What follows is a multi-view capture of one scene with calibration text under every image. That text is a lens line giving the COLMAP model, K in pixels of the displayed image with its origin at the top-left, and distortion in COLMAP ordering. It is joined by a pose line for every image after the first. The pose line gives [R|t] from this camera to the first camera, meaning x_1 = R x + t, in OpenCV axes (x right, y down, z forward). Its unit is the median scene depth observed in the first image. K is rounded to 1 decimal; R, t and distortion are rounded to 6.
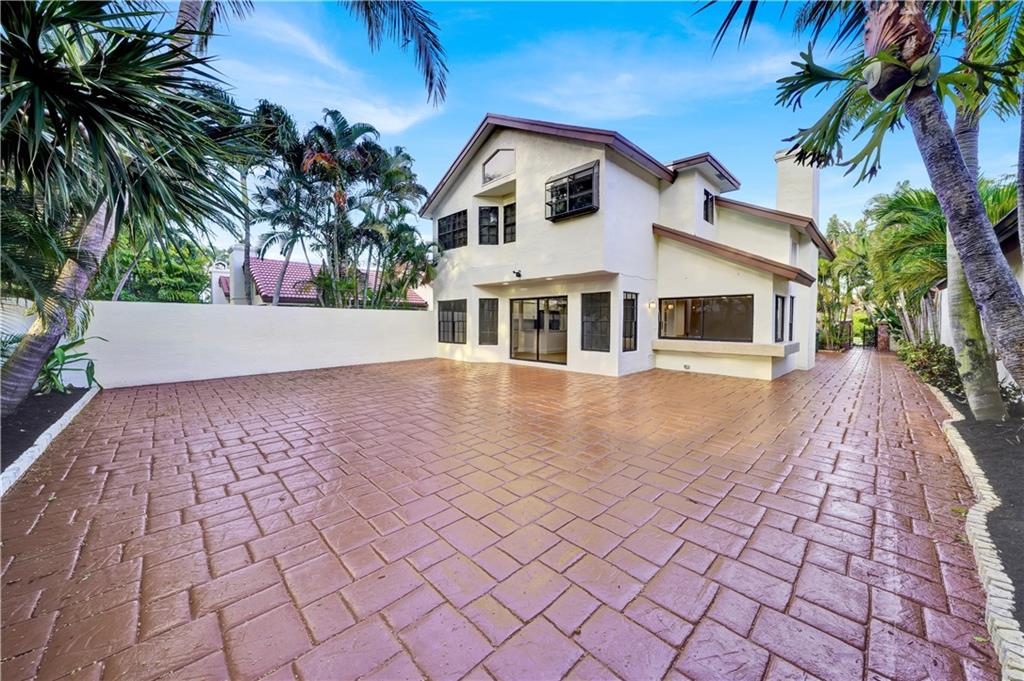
lens RADIAL K [[359.4, 0, 512.9], [0, 359.4, 325.2], [0, 0, 1]] dist [-0.000034, 0.000062]
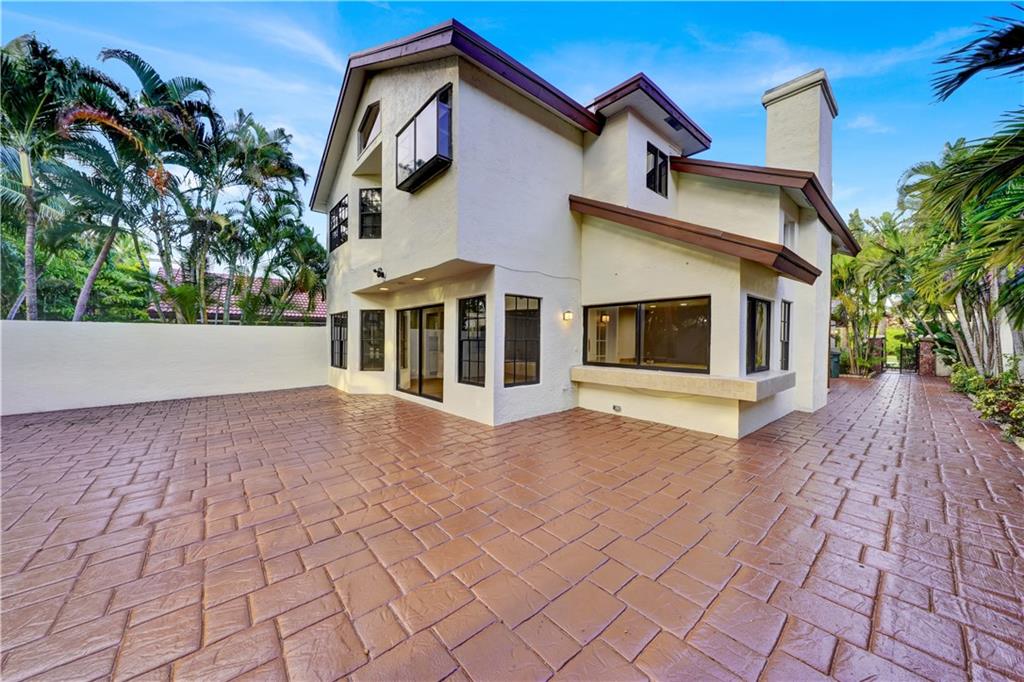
lens RADIAL K [[349.9, 0, 512.0], [0, 349.9, 341.0], [0, 0, 1]] dist [-0.000975, -0.000170]
pose [[0.998017, -0.002382, -0.062900, 0.311091], [0.002141, 0.999990, -0.003893, -0.005603], [0.062908, 0.003751, 0.998012, 0.325036]]
